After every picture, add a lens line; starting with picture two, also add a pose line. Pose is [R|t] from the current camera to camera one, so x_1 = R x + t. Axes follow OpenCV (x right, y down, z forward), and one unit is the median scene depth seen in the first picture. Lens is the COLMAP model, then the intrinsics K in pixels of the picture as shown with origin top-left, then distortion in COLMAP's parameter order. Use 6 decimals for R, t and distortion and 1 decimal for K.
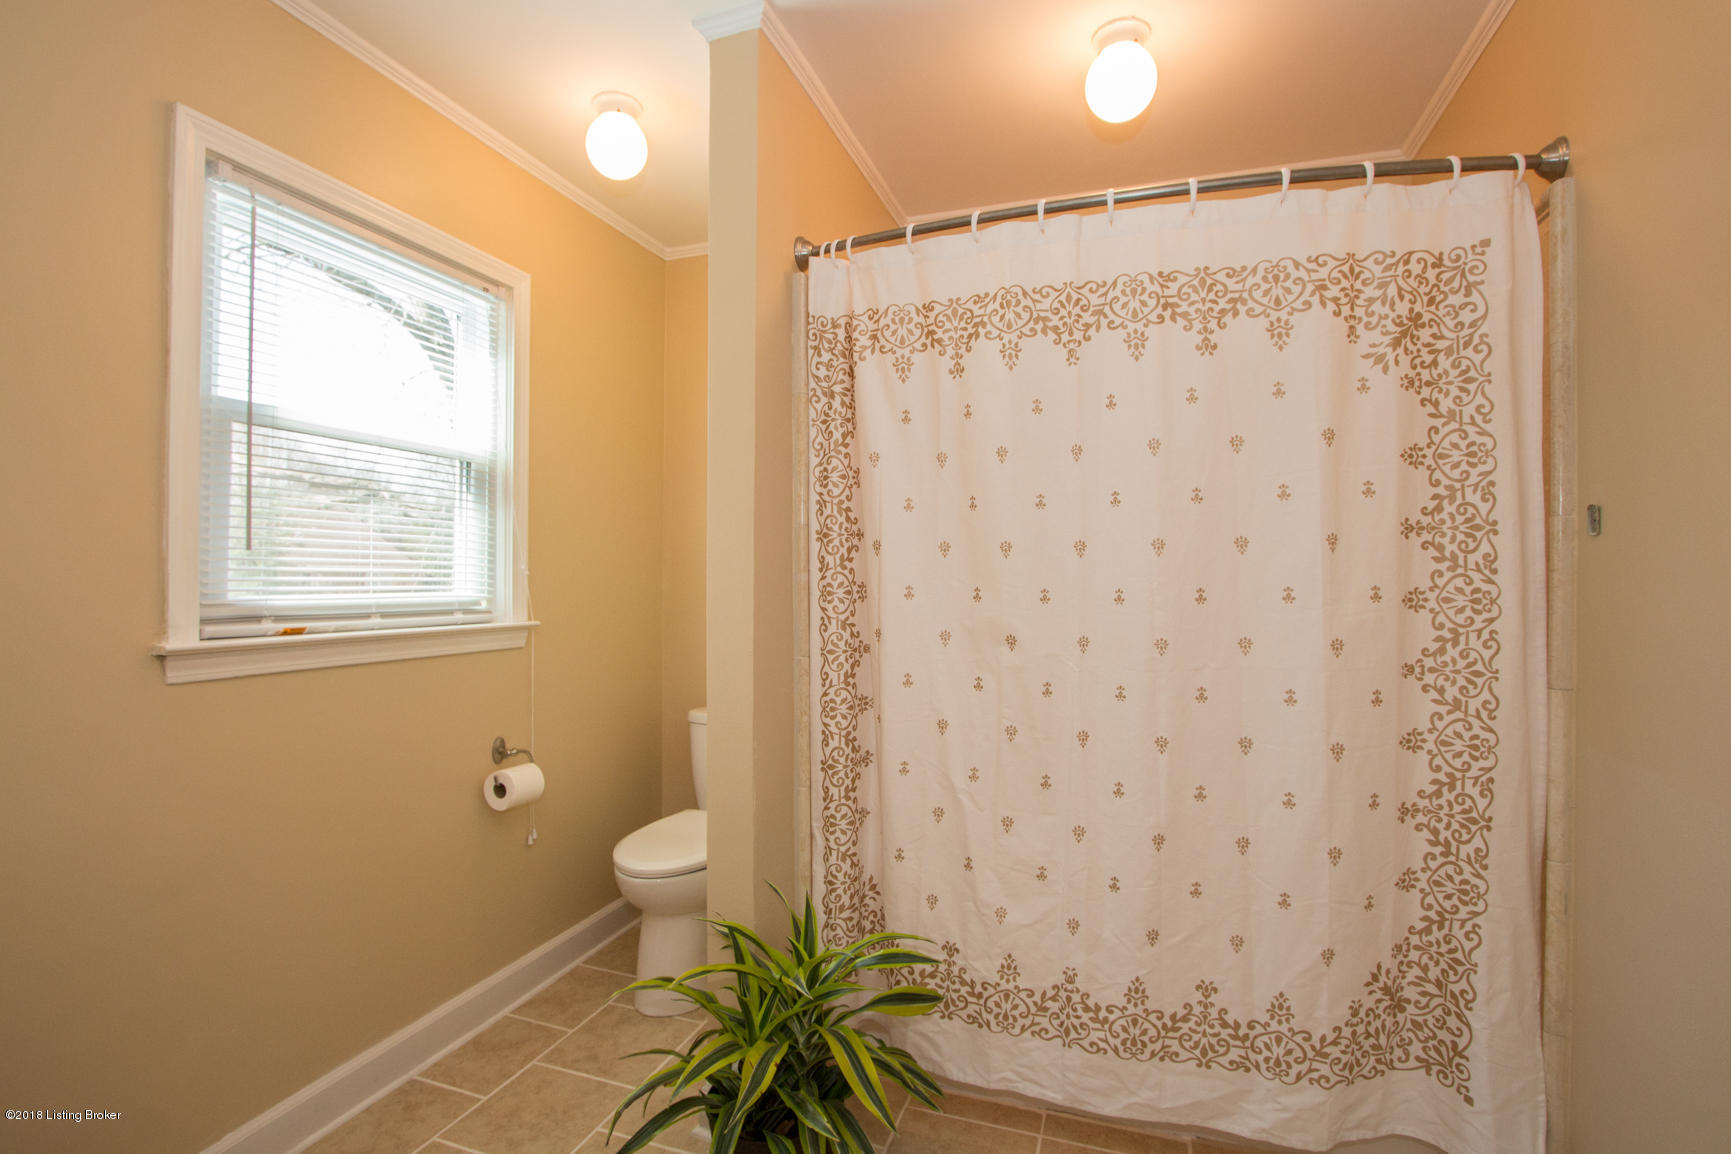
lens RADIAL K [[800.0, 0, 963.8], [0, 800.0, 571.5], [0, 0, 1]] dist [-0.011399, -0.000531]
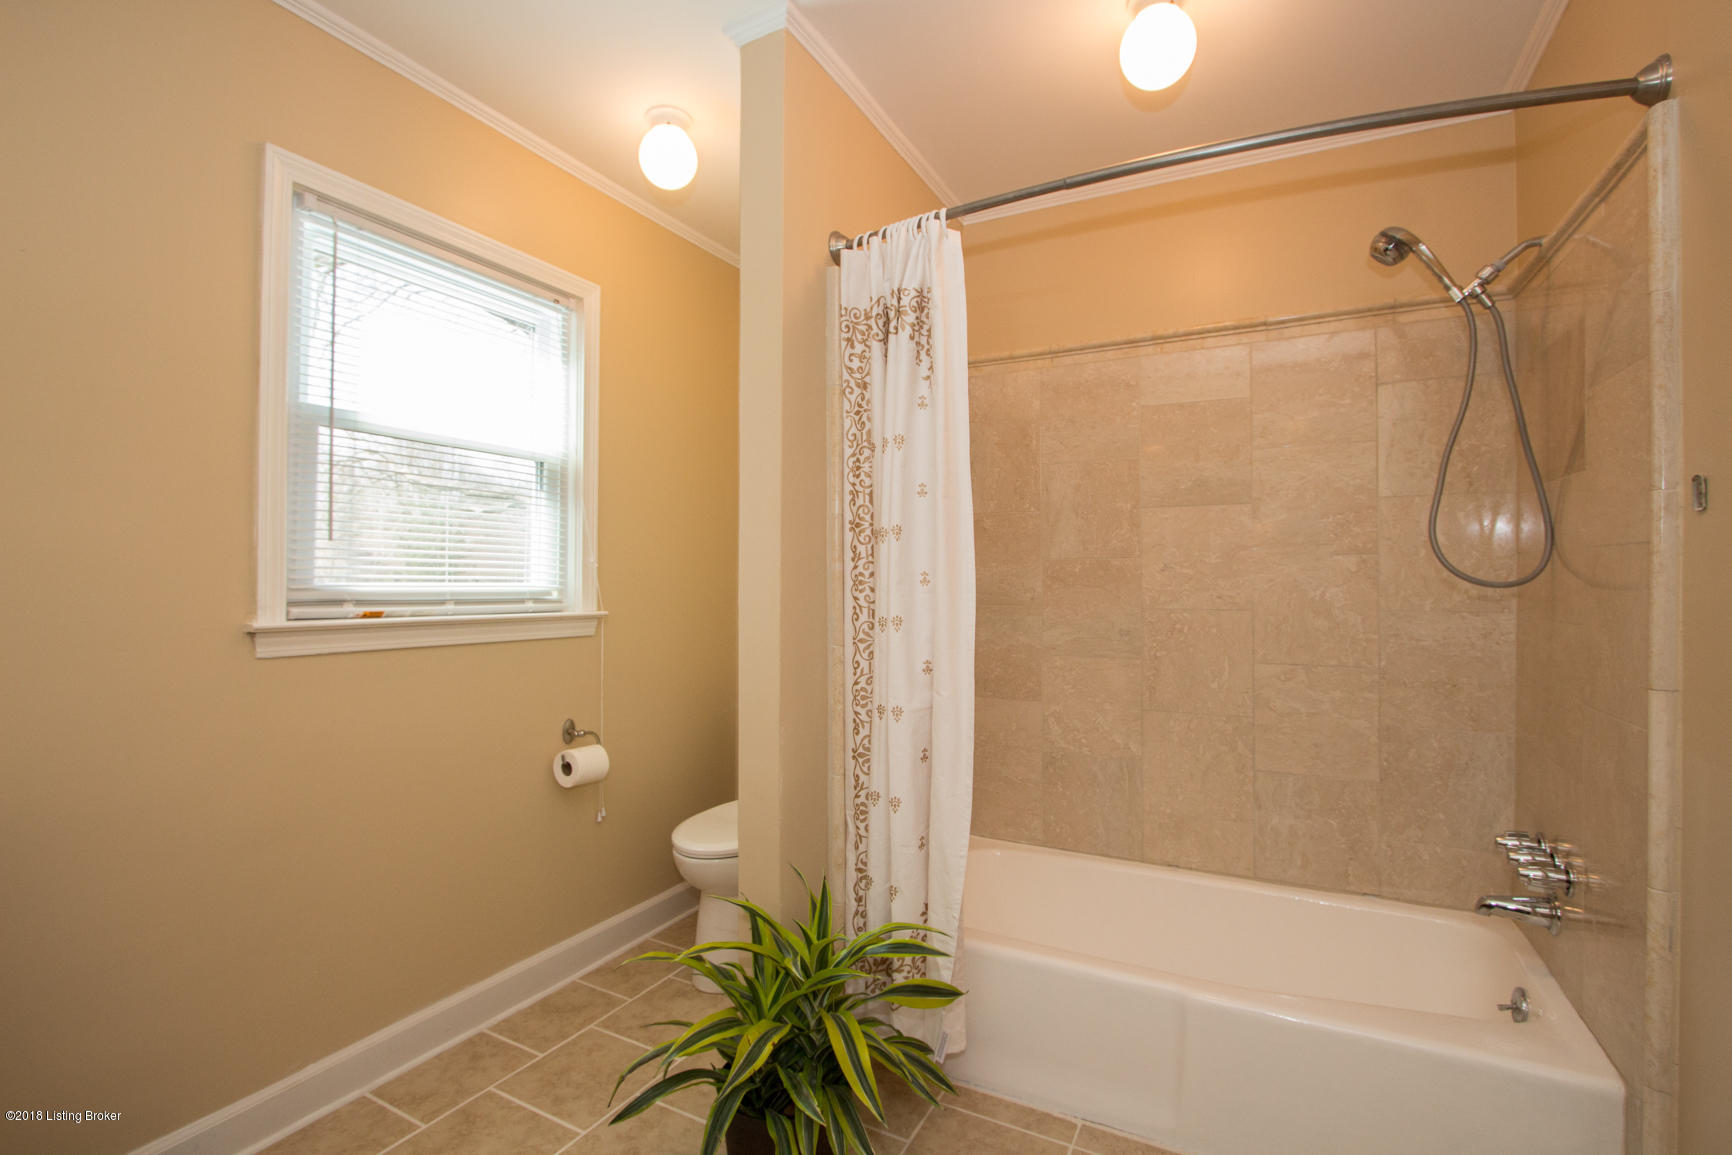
lens RADIAL K [[800.5, 0, 957.9], [0, 800.5, 571.7], [0, 0, 1]] dist [-0.011399, -0.000531]
pose [[0.988118, -0.002771, -0.153674, 0.114842], [0.002053, 0.999986, -0.004830, 0.019989], [0.153685, 0.004457, 0.988110, 0.026567]]
